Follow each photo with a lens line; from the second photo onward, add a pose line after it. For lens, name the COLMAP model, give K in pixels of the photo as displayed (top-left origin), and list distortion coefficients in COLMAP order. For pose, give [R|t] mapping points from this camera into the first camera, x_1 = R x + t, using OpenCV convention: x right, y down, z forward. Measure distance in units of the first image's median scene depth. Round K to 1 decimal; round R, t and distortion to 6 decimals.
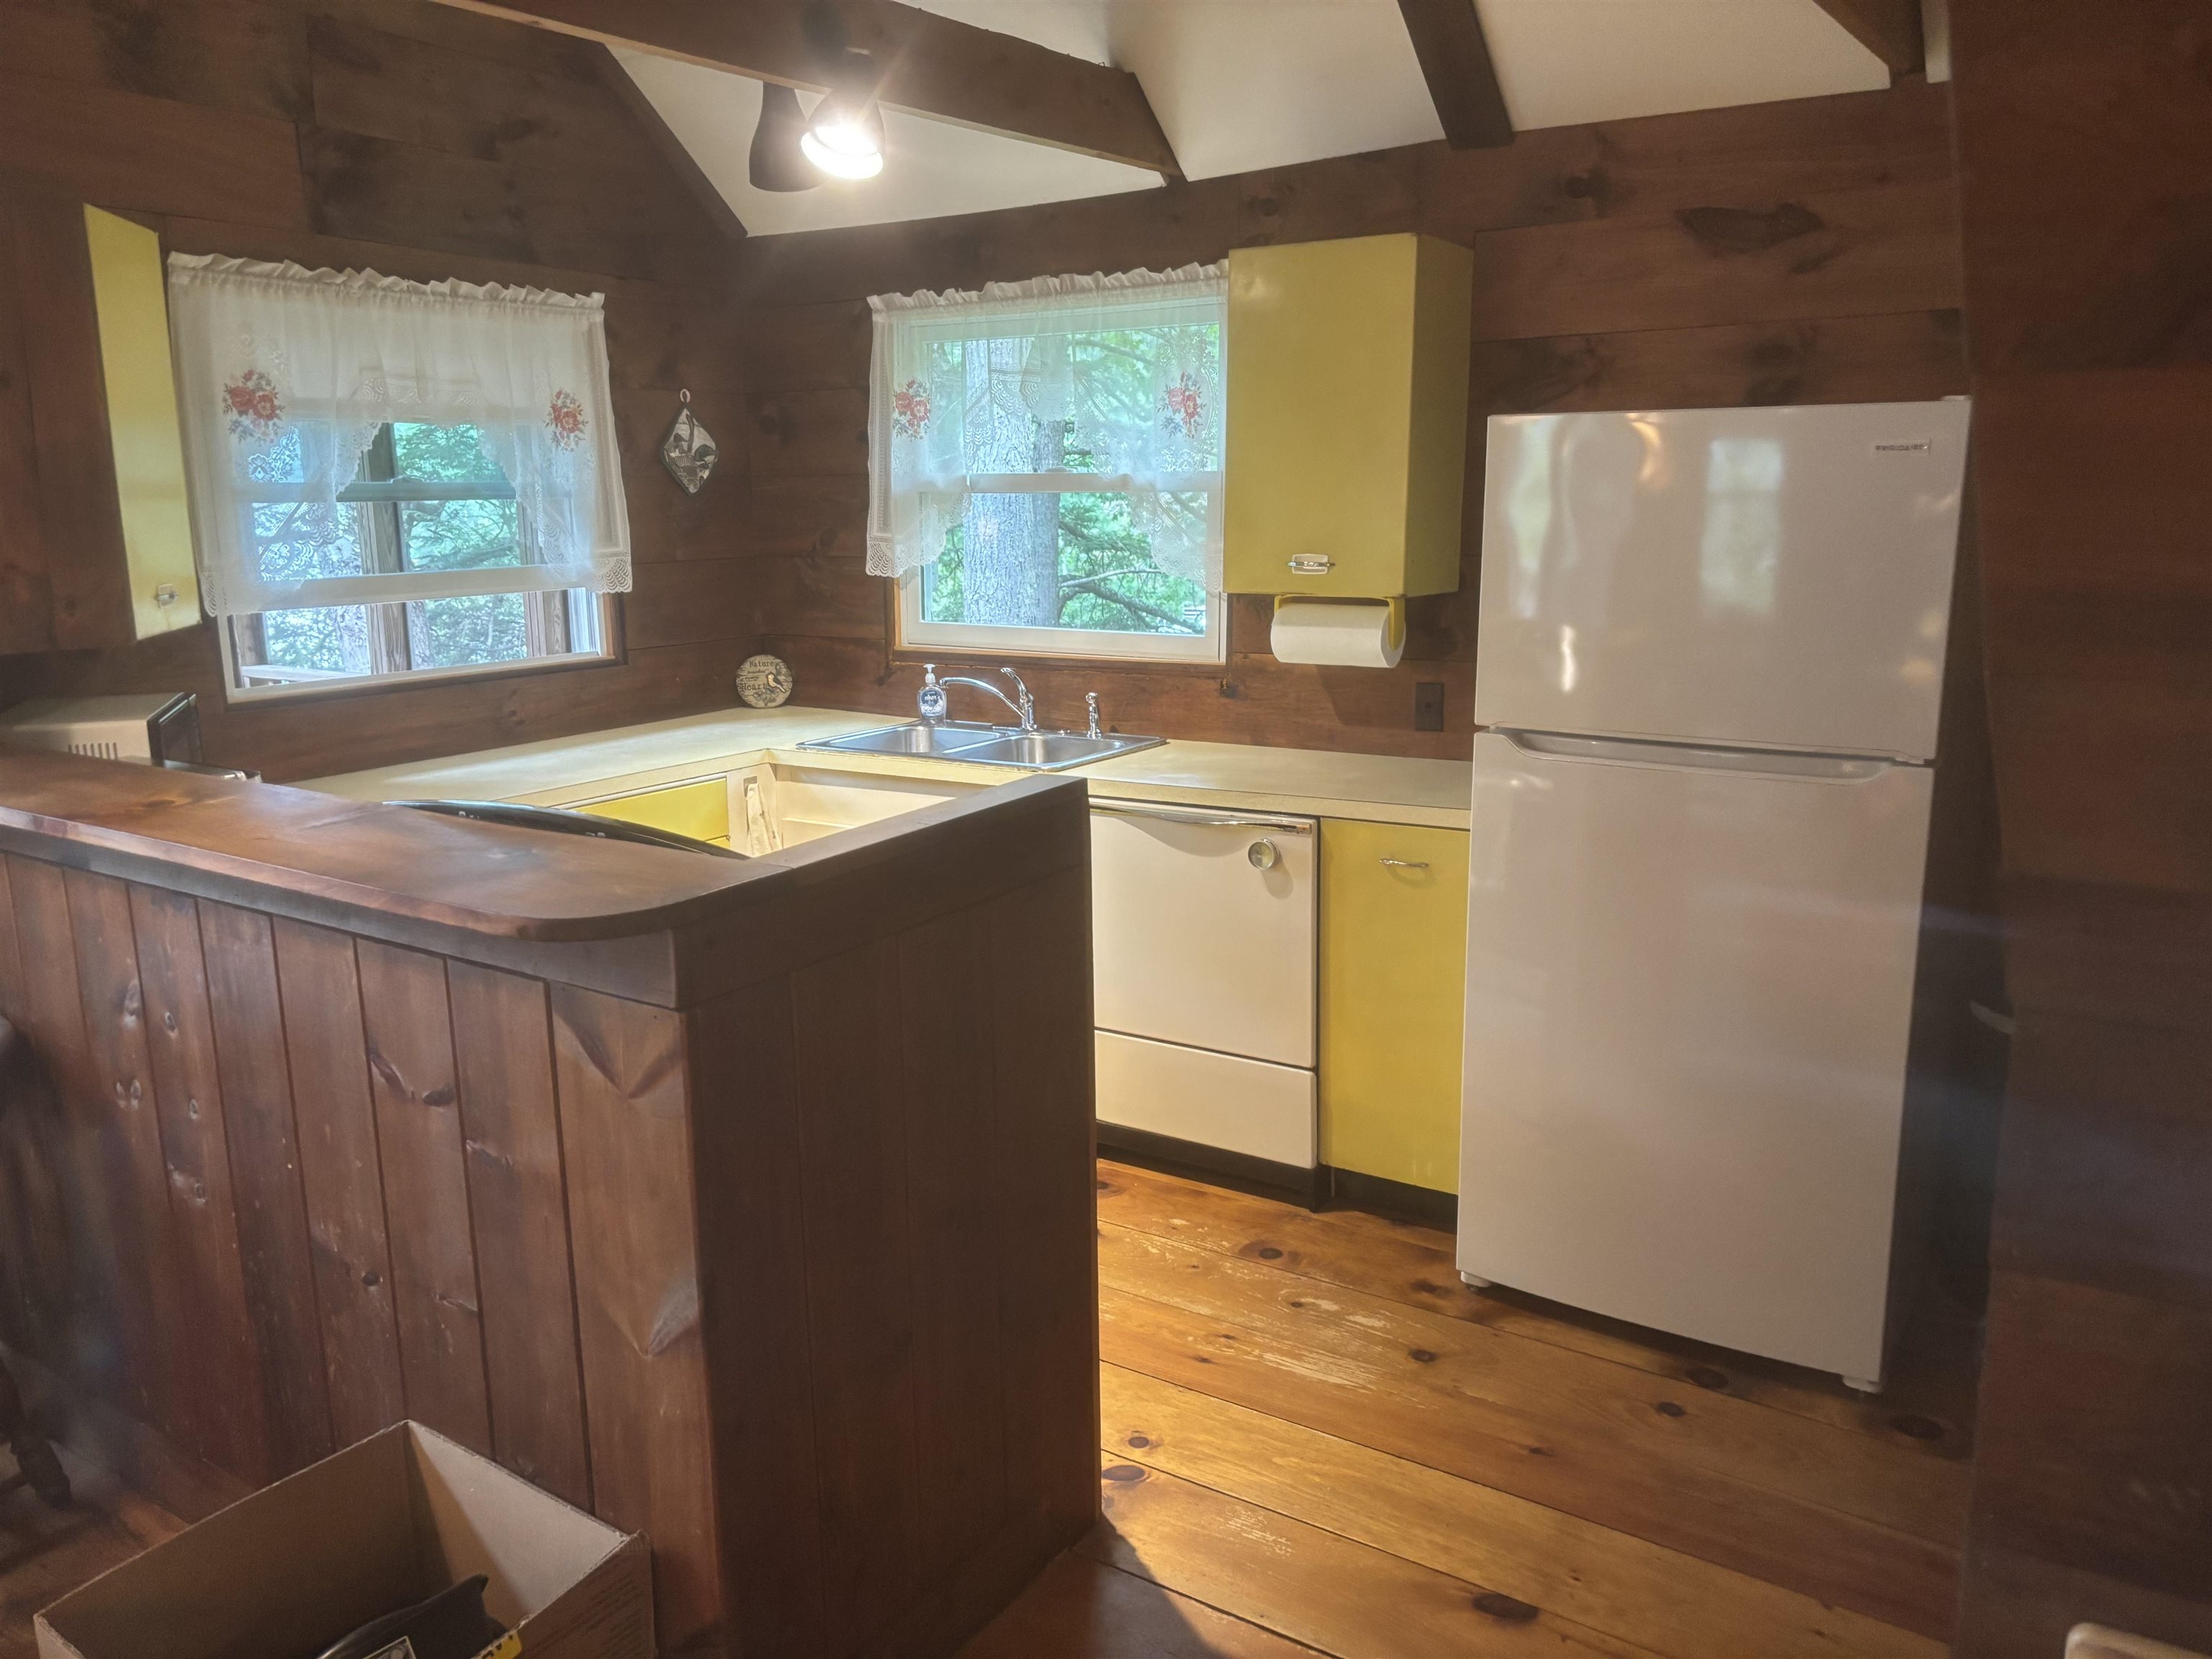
lens RADIAL K [[1666.9, 0, 1101.7], [0, 1666.9, 842.0], [0, 0, 1]] dist [0.017126, 0.002222]
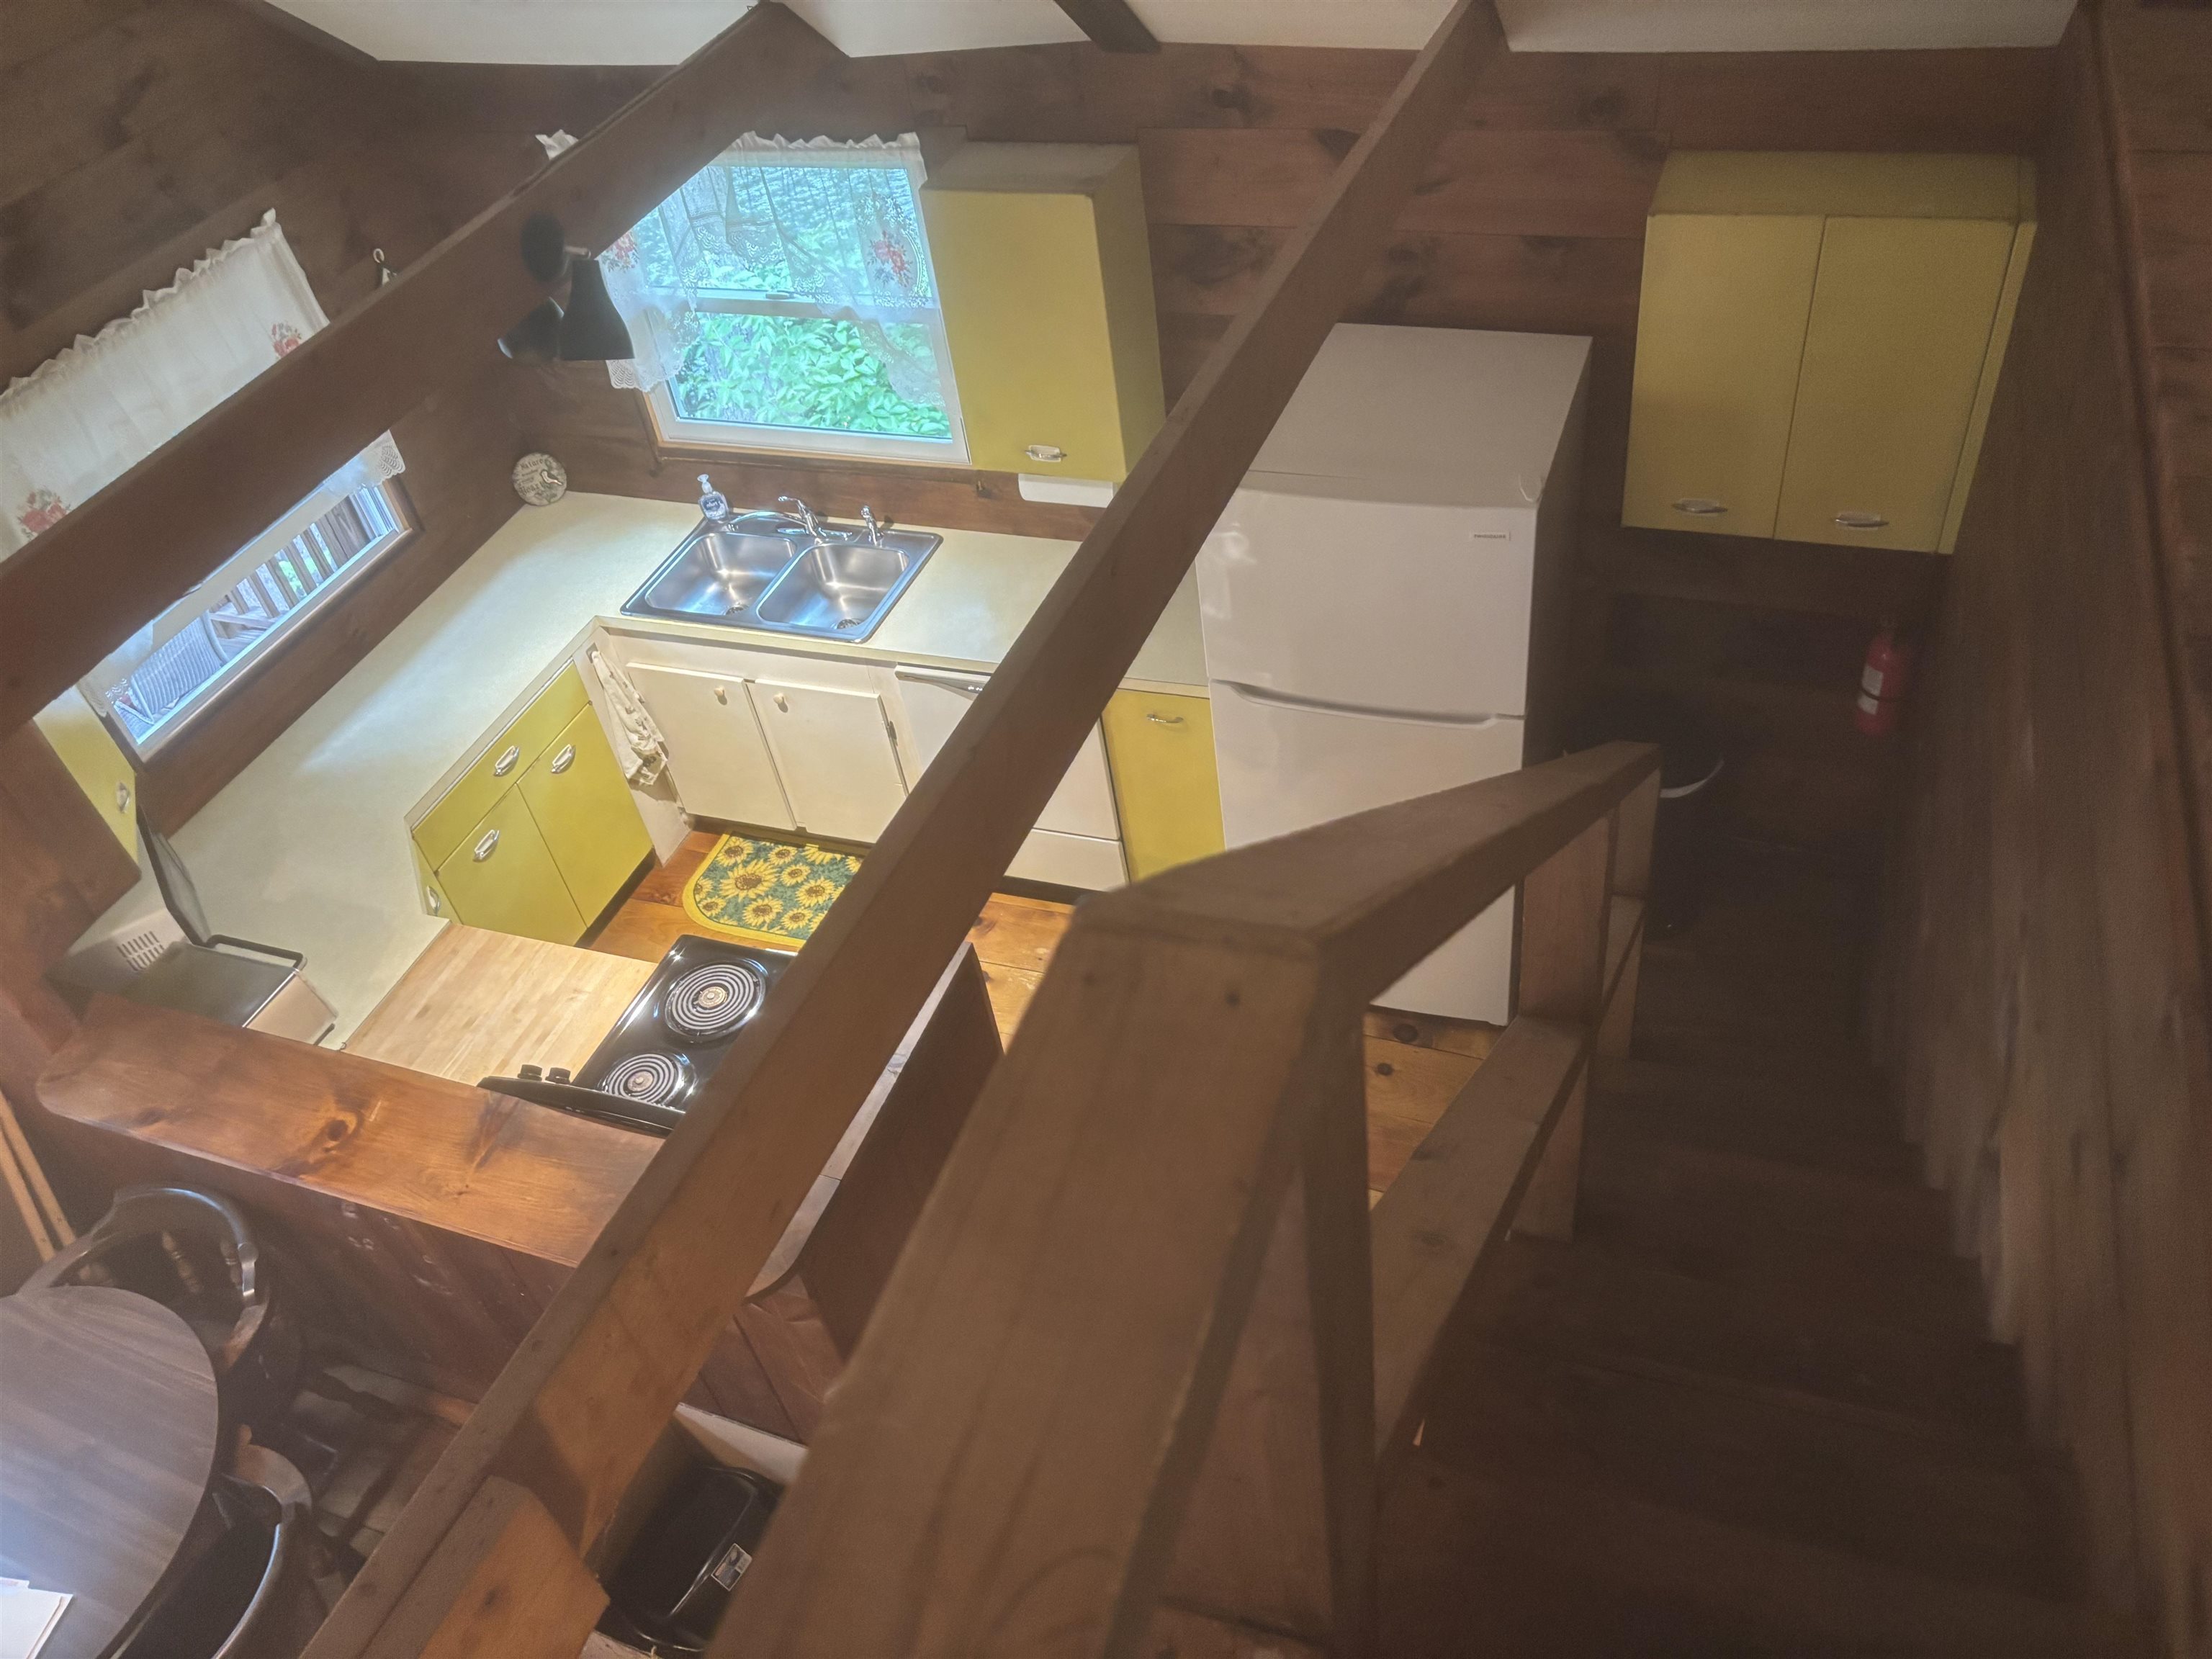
lens RADIAL K [[1676.2, 0, 1116.2], [0, 1676.2, 822.6], [0, 0, 1]] dist [0.019609, -0.006238]
pose [[0.966546, -0.237888, 0.095906, -0.000742], [0.160420, 0.852419, 0.497642, -0.468074], [-0.200135, -0.465609, 0.862064, -0.129171]]
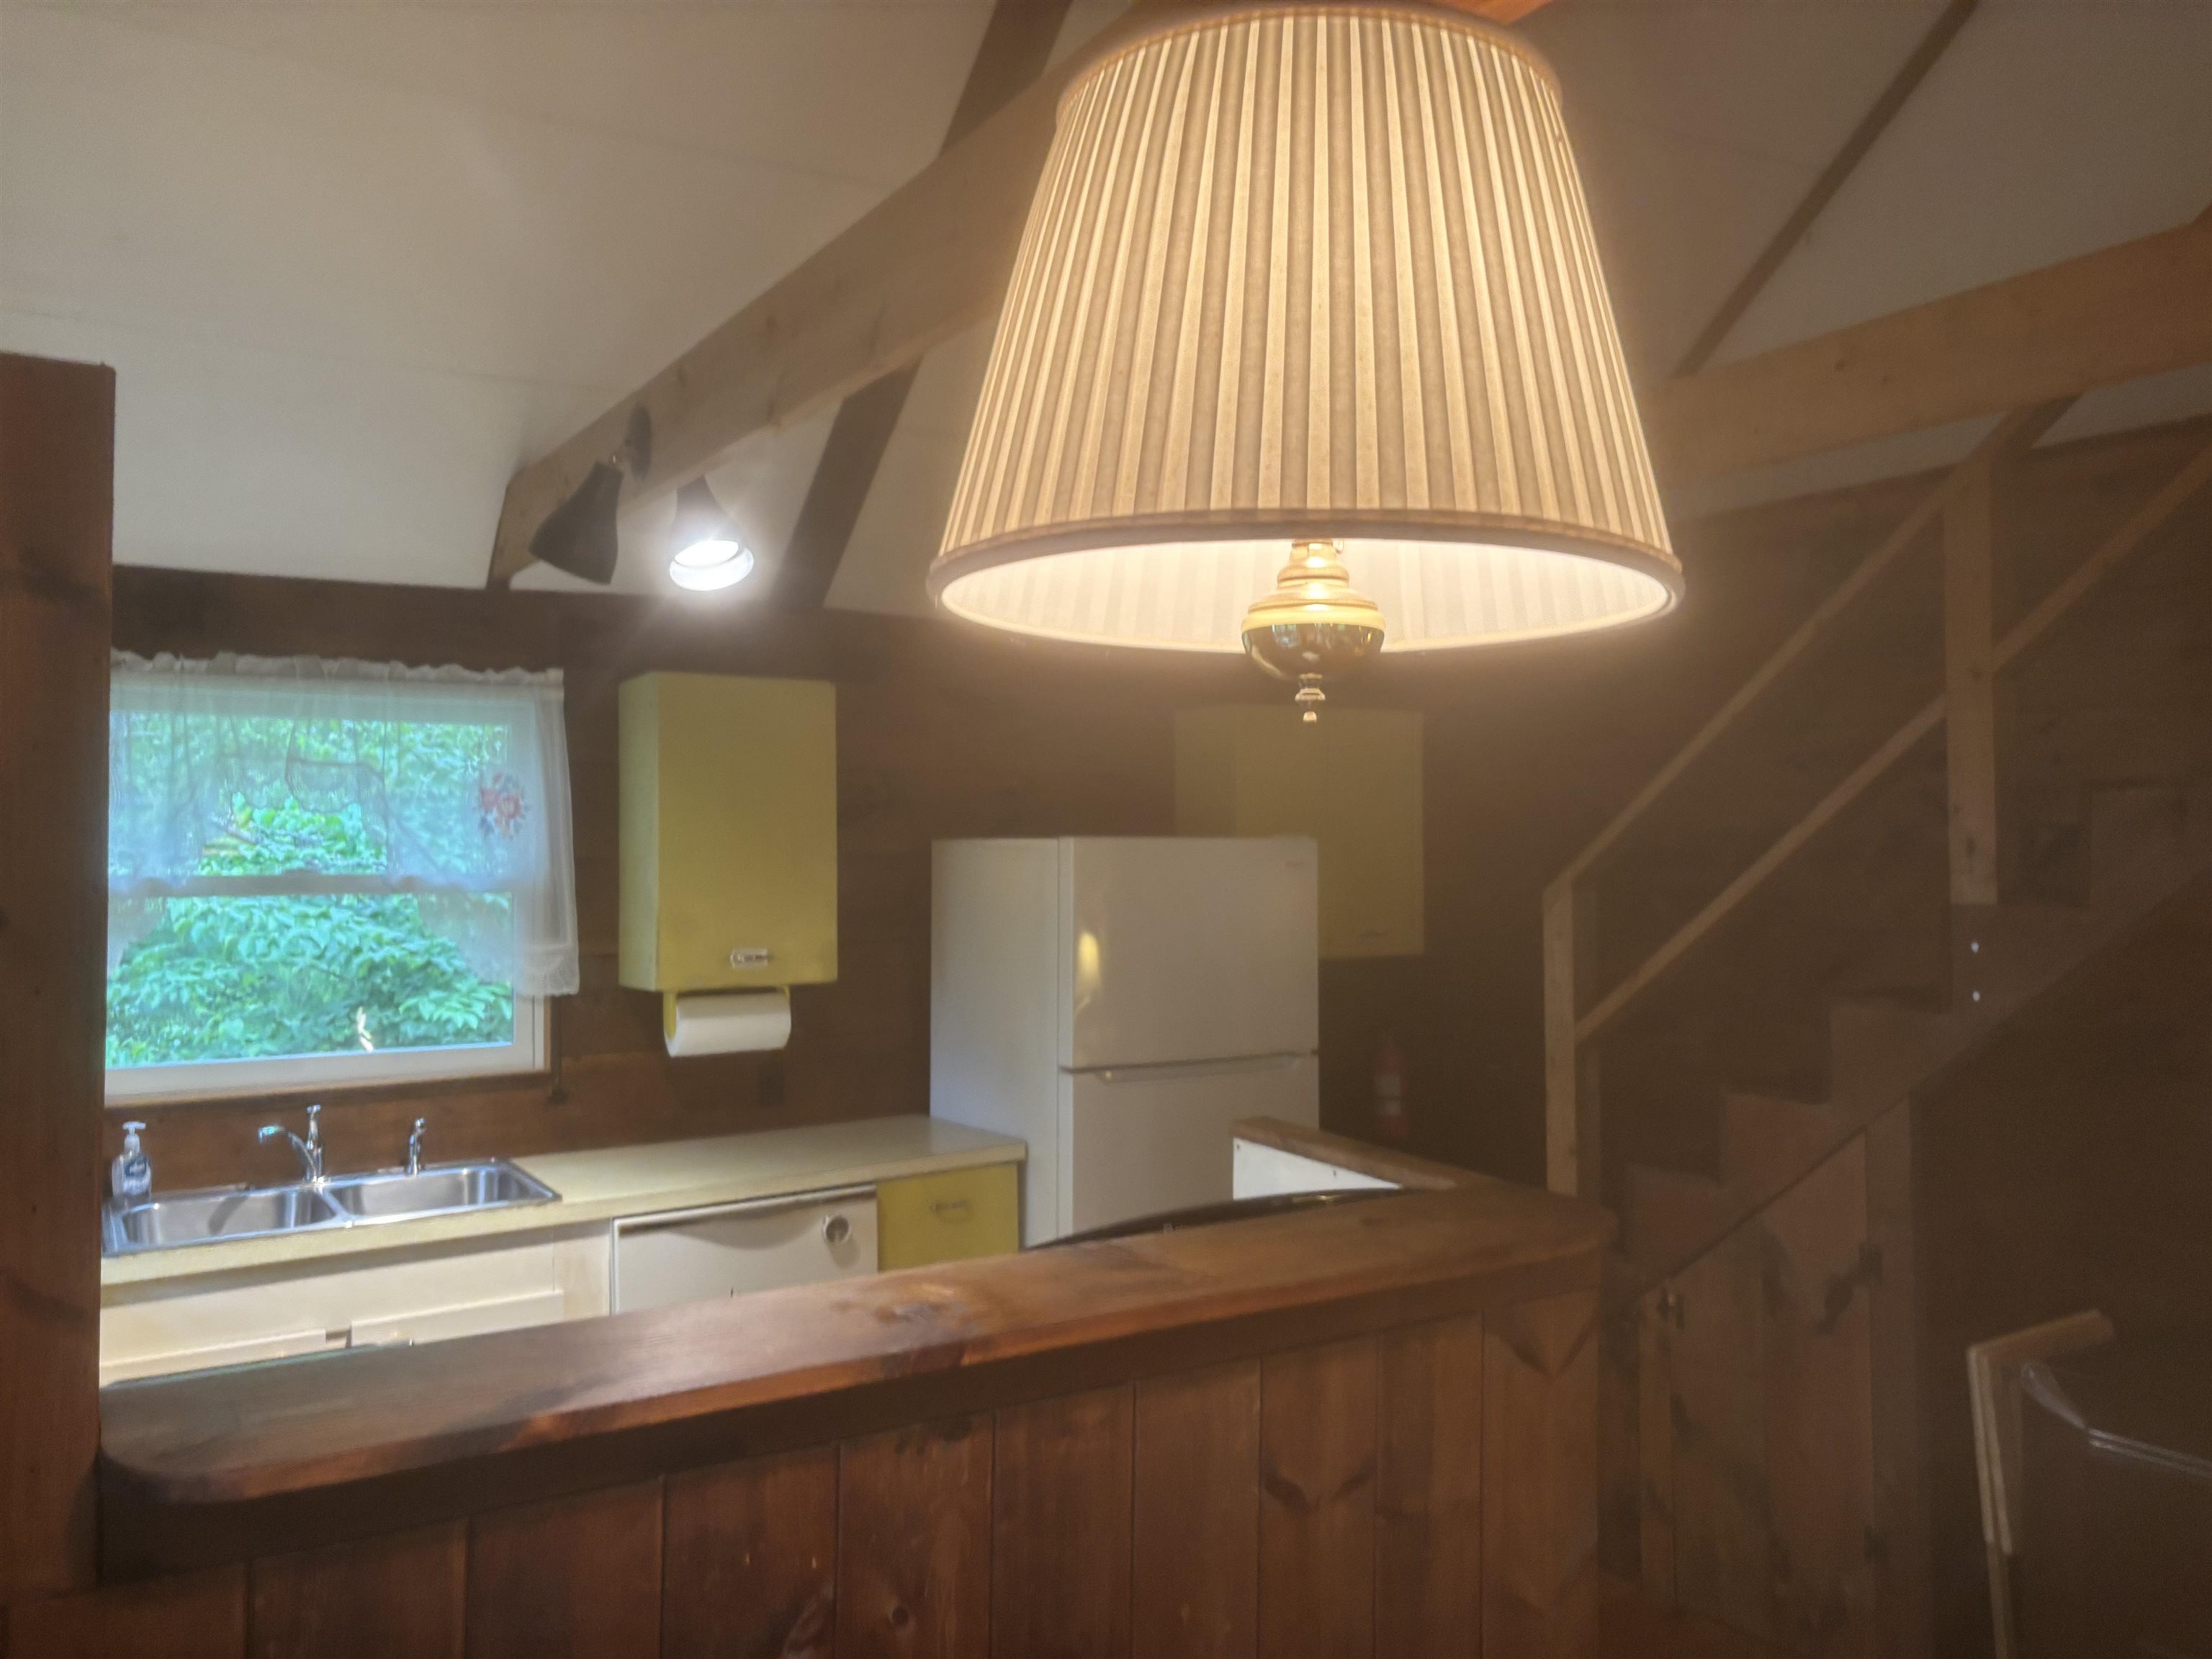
lens RADIAL K [[1666.9, 0, 1101.7], [0, 1666.9, 842.0], [0, 0, 1]] dist [0.017126, 0.002222]
pose [[0.399522, 0.013998, 0.916617, -0.694371], [0.191807, 0.976476, -0.098515, -0.080441], [-0.896433, 0.215173, 0.387439, 0.320445]]
